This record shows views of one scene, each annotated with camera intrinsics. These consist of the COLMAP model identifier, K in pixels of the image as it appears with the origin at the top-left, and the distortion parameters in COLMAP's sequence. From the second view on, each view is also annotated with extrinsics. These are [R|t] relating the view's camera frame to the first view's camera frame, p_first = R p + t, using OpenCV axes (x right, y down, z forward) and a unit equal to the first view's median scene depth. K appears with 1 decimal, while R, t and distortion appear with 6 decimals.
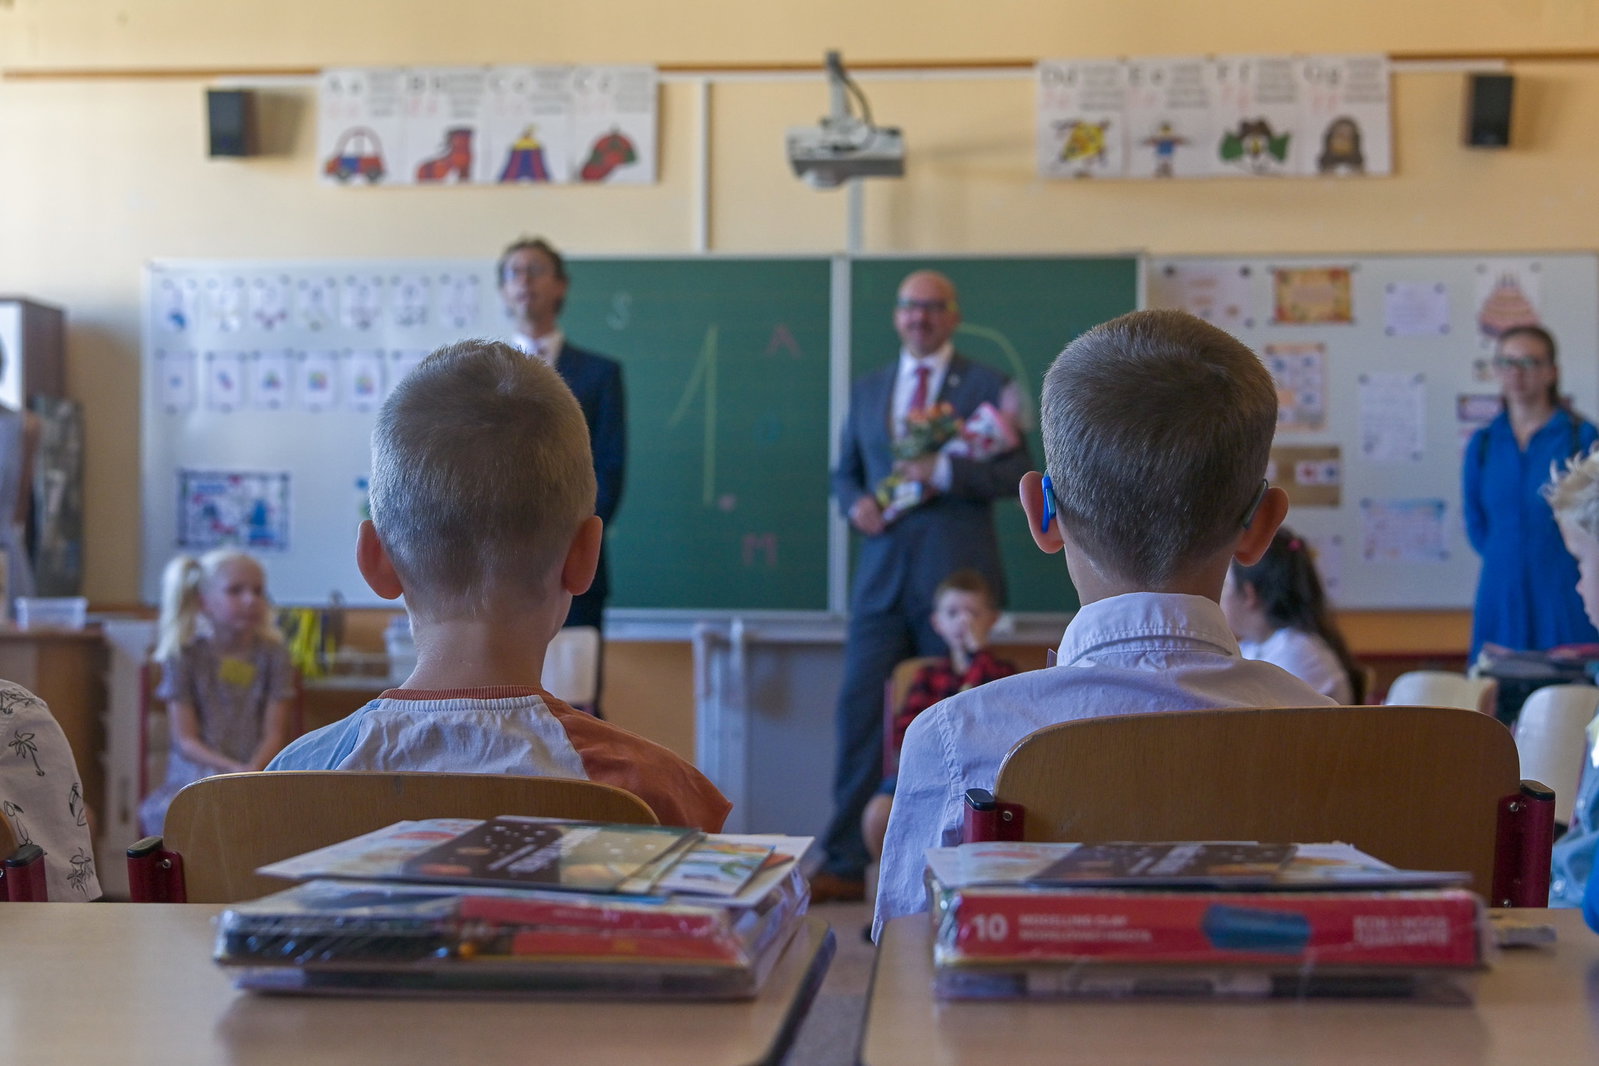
lens RADIAL K [[2179.8, 0, 823.8], [0, 2179.8, 559.6], [0, 0, 1]] dist [-0.020293, -0.014651]
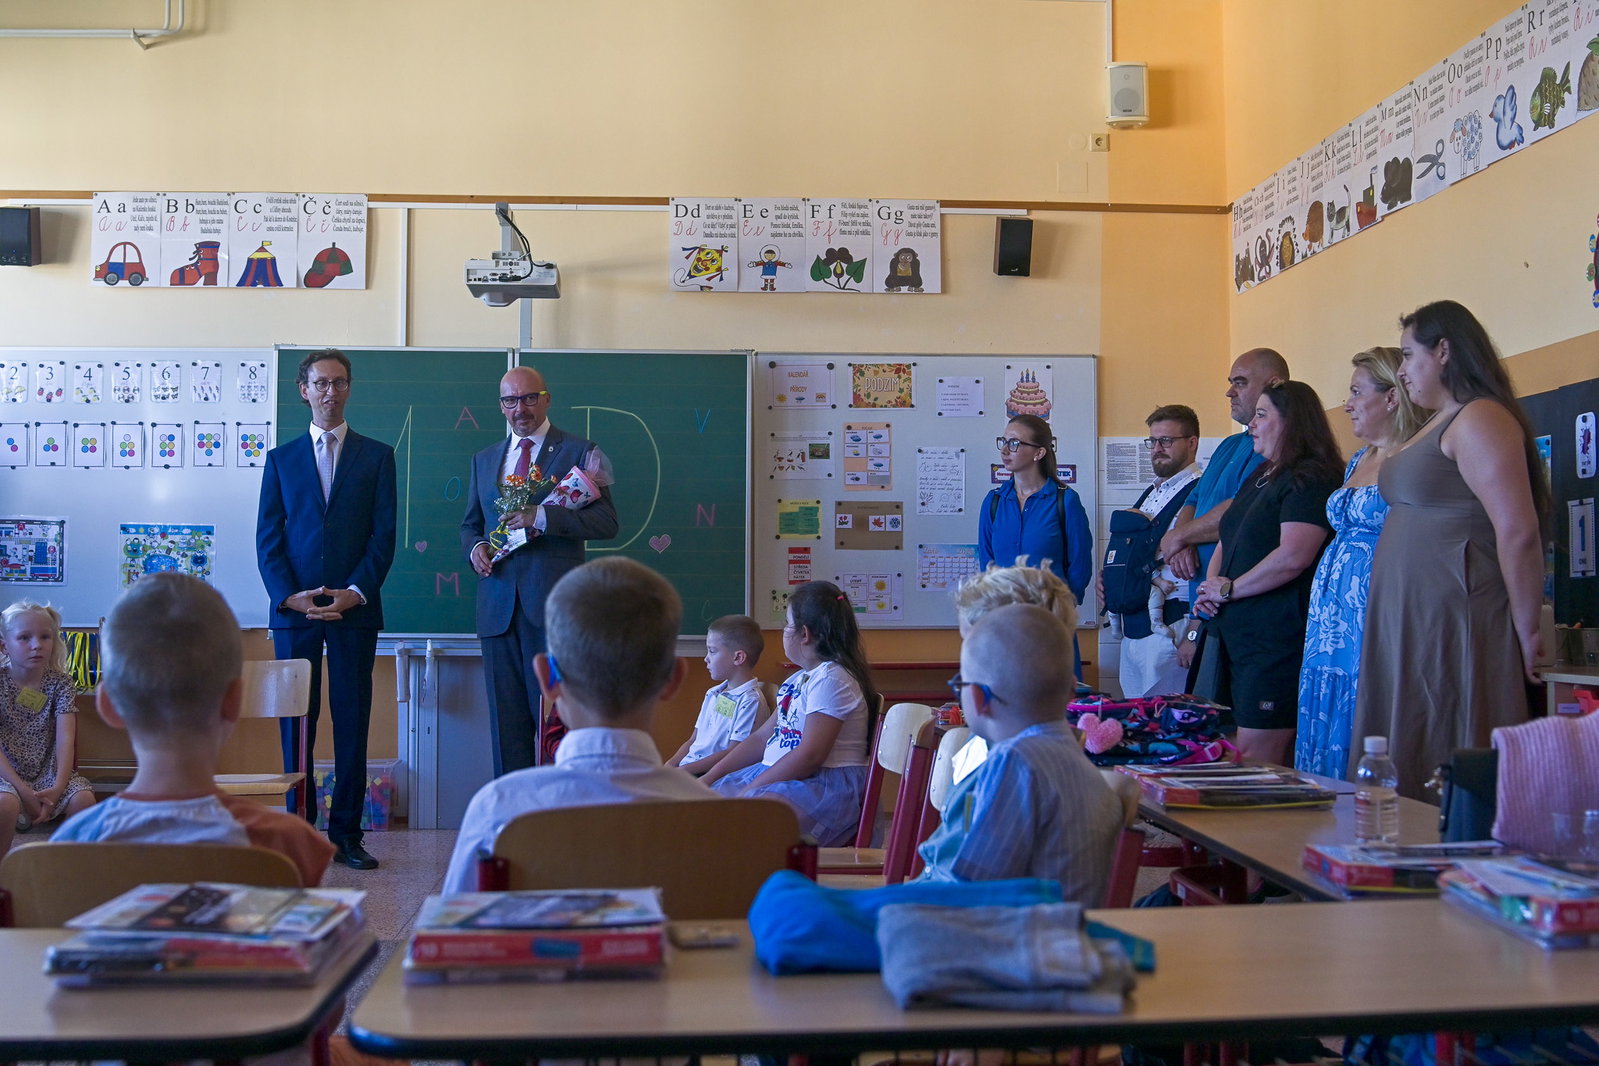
lens RADIAL K [[1910.8, 0, 799.5], [0, 1910.8, 533.0], [0, 0, 1]] dist [-0.097482, 0.070426]
pose [[0.991240, 0.000785, 0.132074, 0.026539], [-0.000530, 0.999998, -0.001962, -0.031732], [-0.132075, 0.001875, 0.991238, -0.118008]]
